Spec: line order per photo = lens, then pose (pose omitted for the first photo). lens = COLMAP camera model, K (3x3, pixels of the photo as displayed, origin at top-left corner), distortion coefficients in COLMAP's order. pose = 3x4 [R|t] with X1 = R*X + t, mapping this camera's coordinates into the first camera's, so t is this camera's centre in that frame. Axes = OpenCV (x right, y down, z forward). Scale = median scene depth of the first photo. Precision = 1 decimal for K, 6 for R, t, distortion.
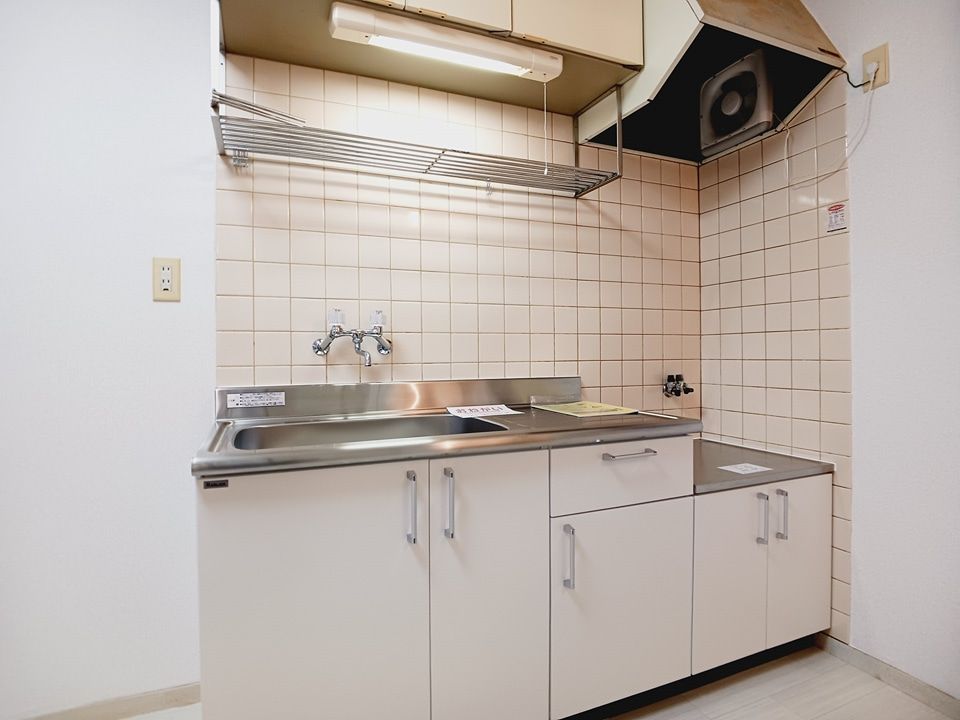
lens RADIAL K [[505.7, 0, 480.0], [0, 505.7, 360.0], [0, 0, 1]] dist [-0.044455, 0.000293]
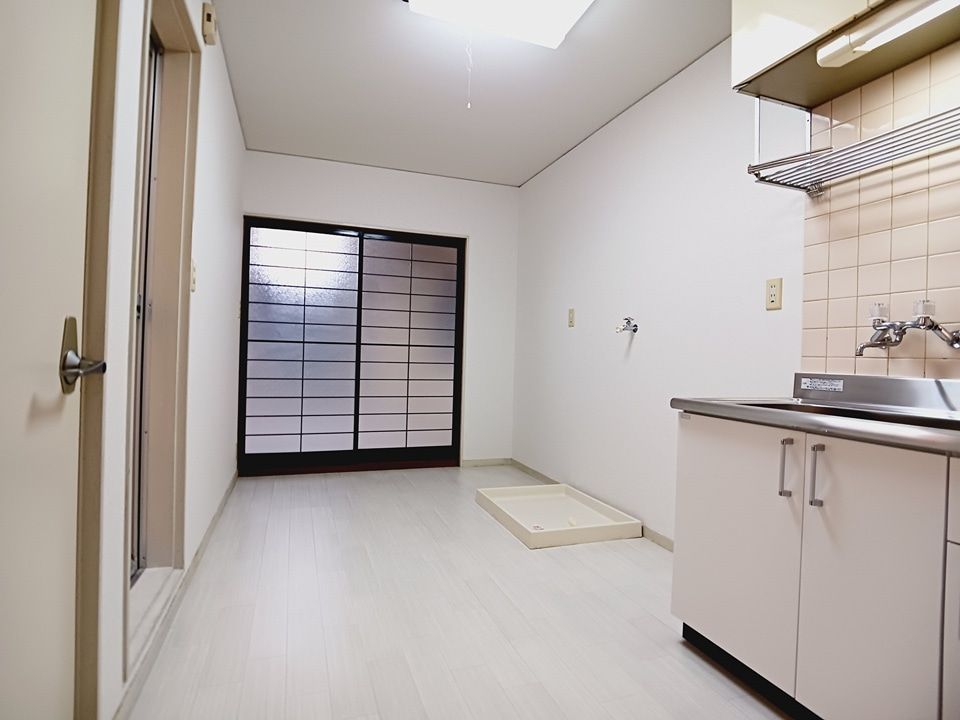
lens RADIAL K [[505.7, 0, 480.0], [0, 505.7, 360.0], [0, 0, 1]] dist [-0.044455, 0.000293]
pose [[-0.057860, 0.015179, -0.998209, 0.787324], [-0.041135, 0.998999, 0.017575, 0.032612], [0.997477, 0.042079, -0.057177, 0.239518]]
